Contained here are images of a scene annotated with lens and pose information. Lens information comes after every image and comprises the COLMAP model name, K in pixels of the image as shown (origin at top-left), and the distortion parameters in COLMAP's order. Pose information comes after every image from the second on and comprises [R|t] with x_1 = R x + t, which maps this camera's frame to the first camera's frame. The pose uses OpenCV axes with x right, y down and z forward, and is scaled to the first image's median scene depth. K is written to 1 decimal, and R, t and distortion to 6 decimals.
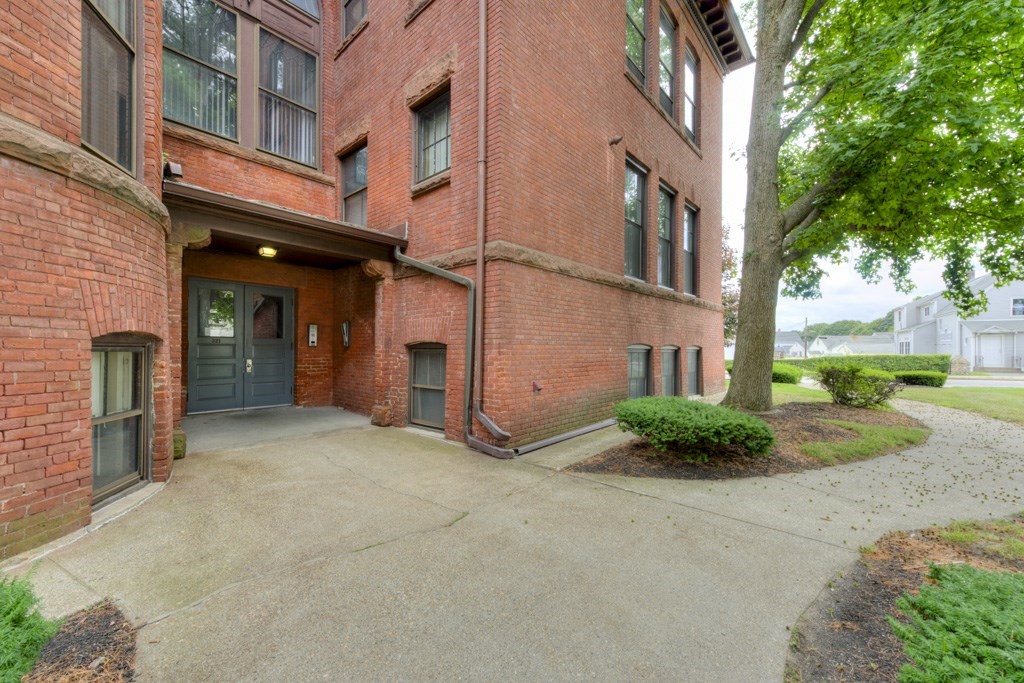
lens RADIAL K [[409.2, 0, 505.6], [0, 409.2, 338.6], [0, 0, 1]] dist [0.014656, -0.000027]
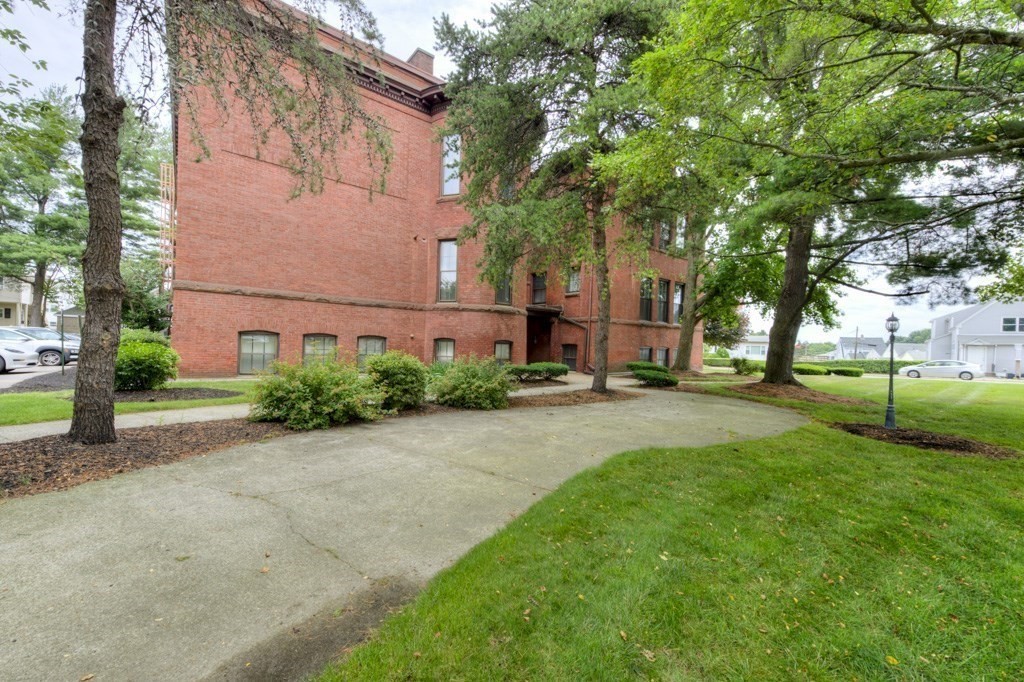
lens RADIAL K [[426.5, 0, 514.9], [0, 426.5, 328.9], [0, 0, 1]] dist [0.012388, -0.000234]
pose [[0.987377, 0.023197, -0.156677, -0.098307], [-0.025357, 0.999609, -0.011803, -0.056400], [0.156342, 0.015627, 0.987579, -2.381016]]
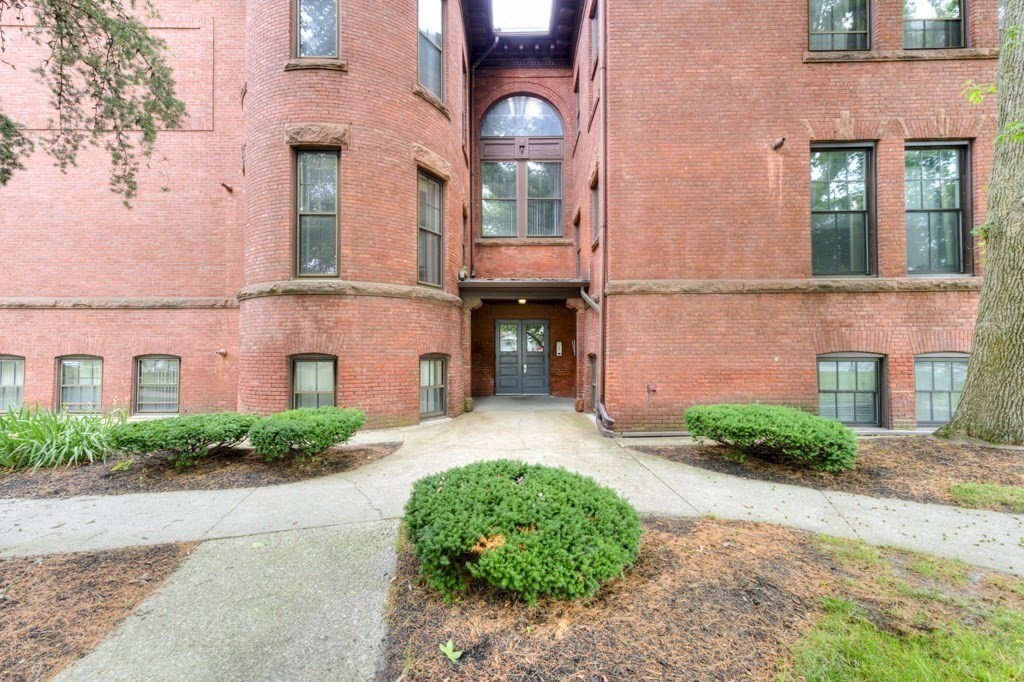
lens RADIAL K [[426.5, 0, 514.9], [0, 426.5, 328.9], [0, 0, 1]] dist [0.012388, -0.000234]
pose [[0.650007, -0.053679, -0.758030, 0.719021], [0.025545, 0.998482, -0.048802, -0.011017], [0.759499, 0.012358, 0.650391, -0.157513]]
